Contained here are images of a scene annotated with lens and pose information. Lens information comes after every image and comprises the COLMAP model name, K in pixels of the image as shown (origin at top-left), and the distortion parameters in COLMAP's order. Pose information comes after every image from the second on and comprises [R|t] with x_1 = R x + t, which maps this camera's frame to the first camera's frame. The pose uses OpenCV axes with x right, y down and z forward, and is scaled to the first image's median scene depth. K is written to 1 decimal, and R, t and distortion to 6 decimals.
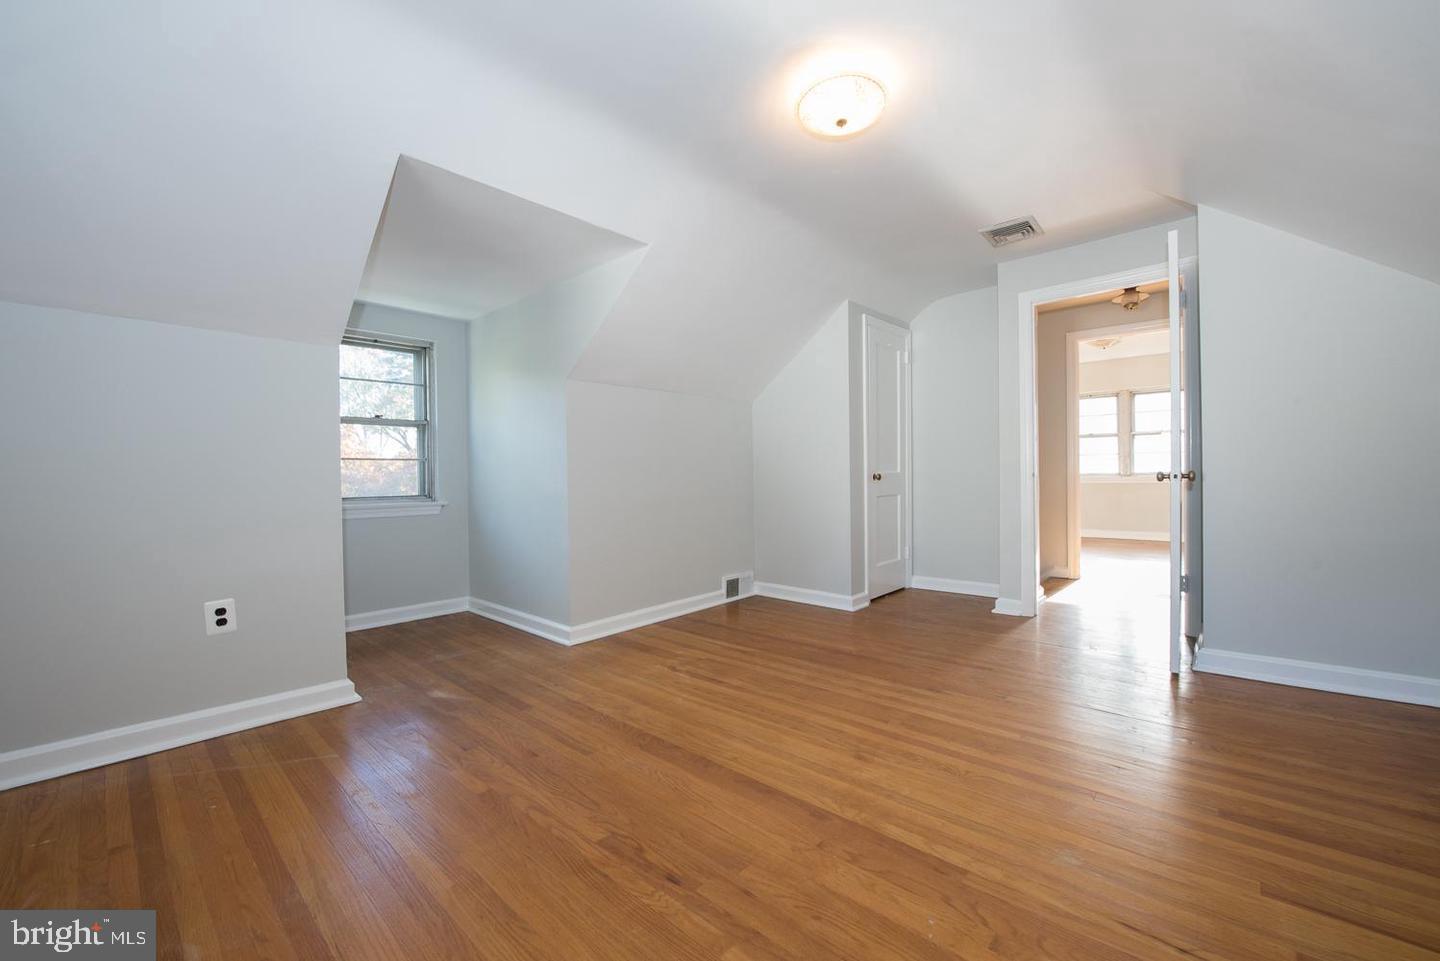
lens RADIAL K [[570.6, 0, 722.1], [0, 570.6, 480.0], [0, 0, 1]] dist [-0.000483, -0.000069]
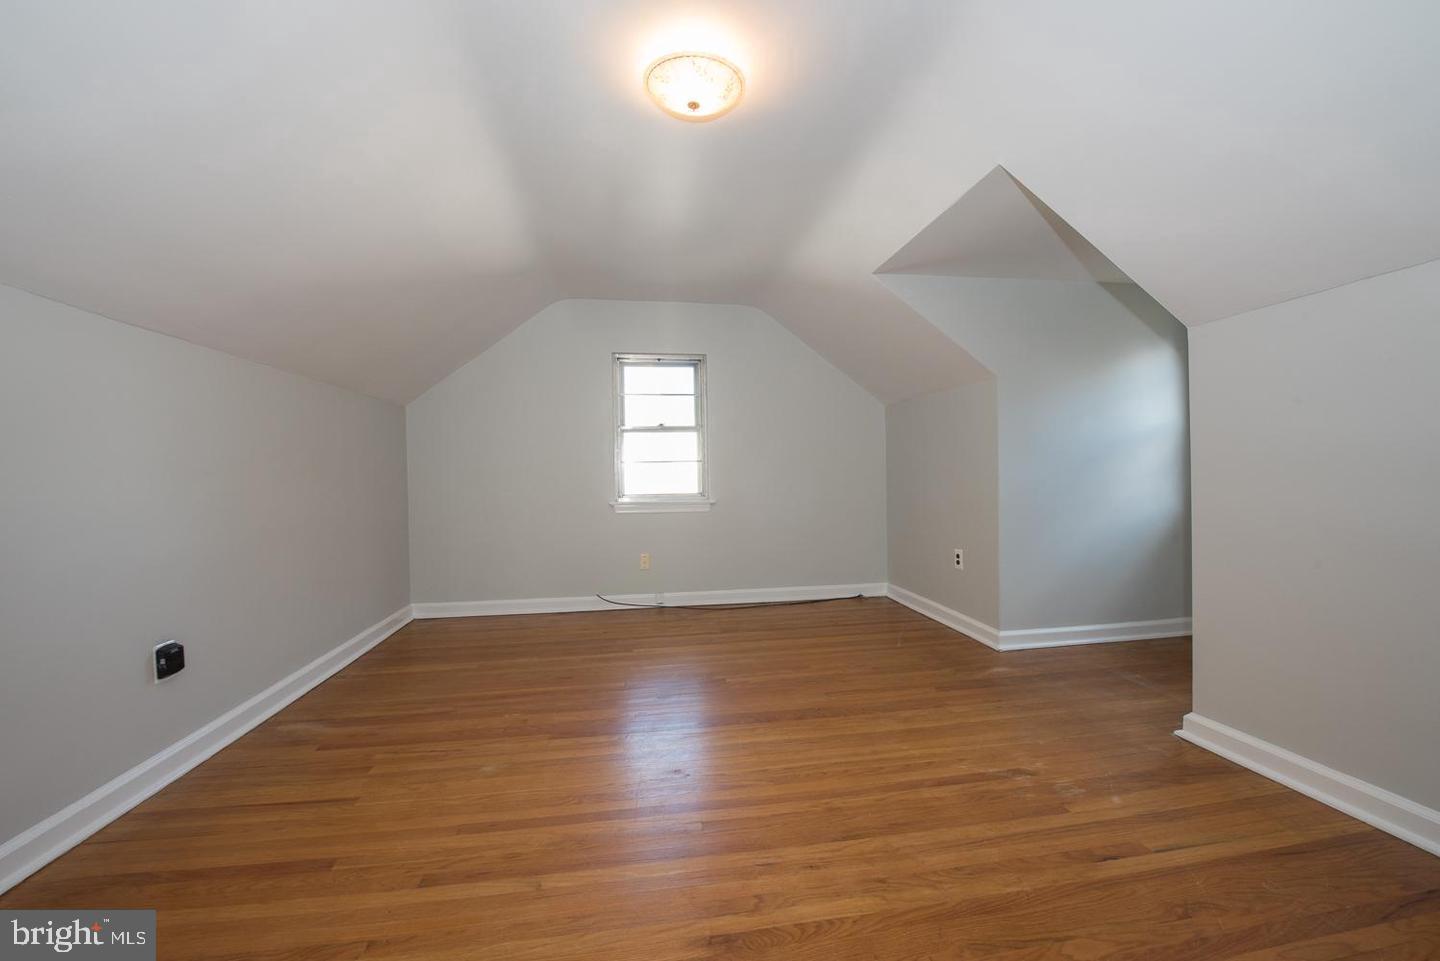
lens RADIAL K [[570.6, 0, 721.8], [0, 570.6, 476.9], [0, 0, 1]] dist [-0.000483, -0.000069]
pose [[-0.625535, 0.026071, -0.779760, 0.705087], [0.019388, 0.999652, 0.017870, -0.037637], [0.779955, -0.003939, -0.625823, 1.242180]]
